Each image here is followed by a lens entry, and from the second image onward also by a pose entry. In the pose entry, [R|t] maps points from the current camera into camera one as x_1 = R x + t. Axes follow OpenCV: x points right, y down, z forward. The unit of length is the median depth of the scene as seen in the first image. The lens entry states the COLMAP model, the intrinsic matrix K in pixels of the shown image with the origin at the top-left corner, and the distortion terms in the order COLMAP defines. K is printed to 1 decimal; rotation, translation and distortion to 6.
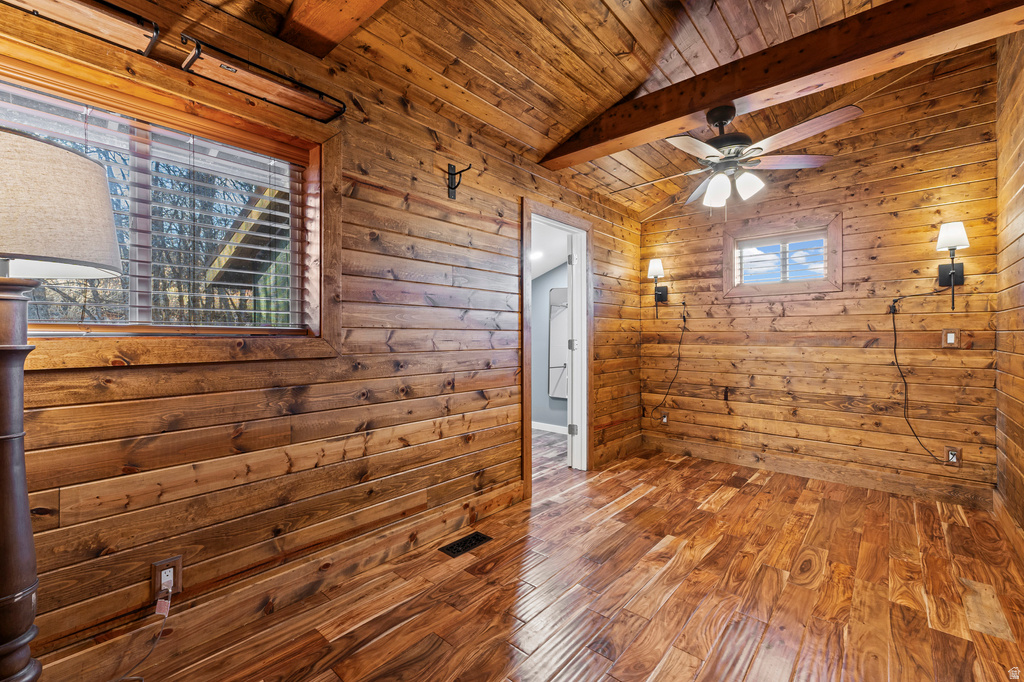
lens RADIAL K [[430.8, 0, 515.2], [0, 430.8, 337.1], [0, 0, 1]] dist [0.003628, 0.000550]
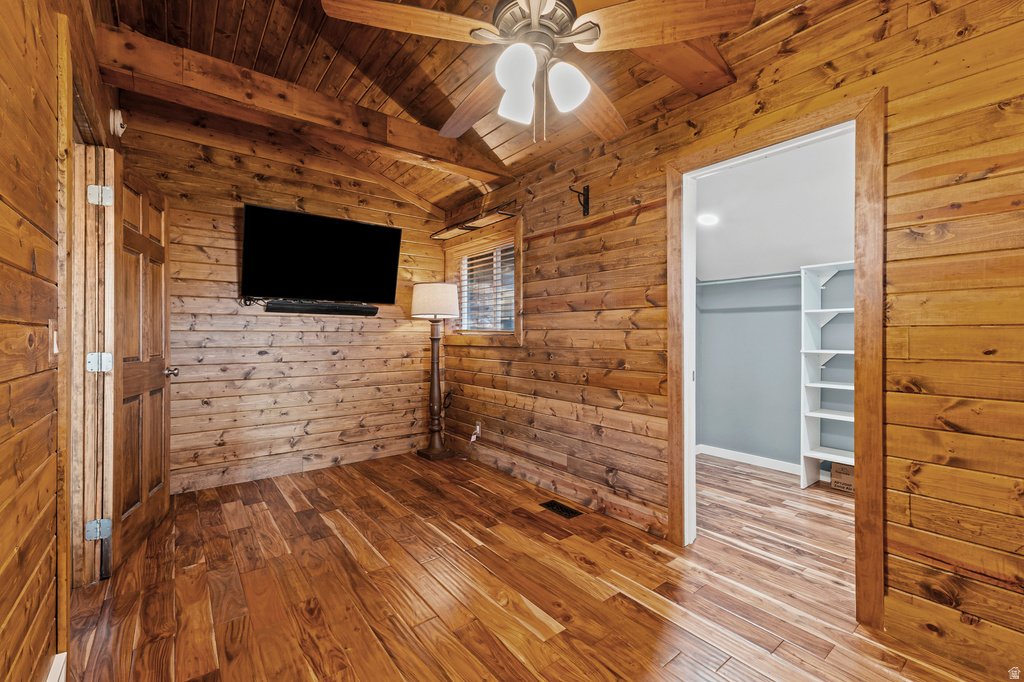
lens RADIAL K [[427.8, 0, 512.0], [0, 427.8, 341.0], [0, 0, 1]] dist [-0.001758, -0.000109]
pose [[-0.184160, 0.008884, -0.982856, 1.113266], [-0.011246, 0.999875, 0.011145, 0.002495], [0.982832, 0.013106, -0.184037, 1.124110]]
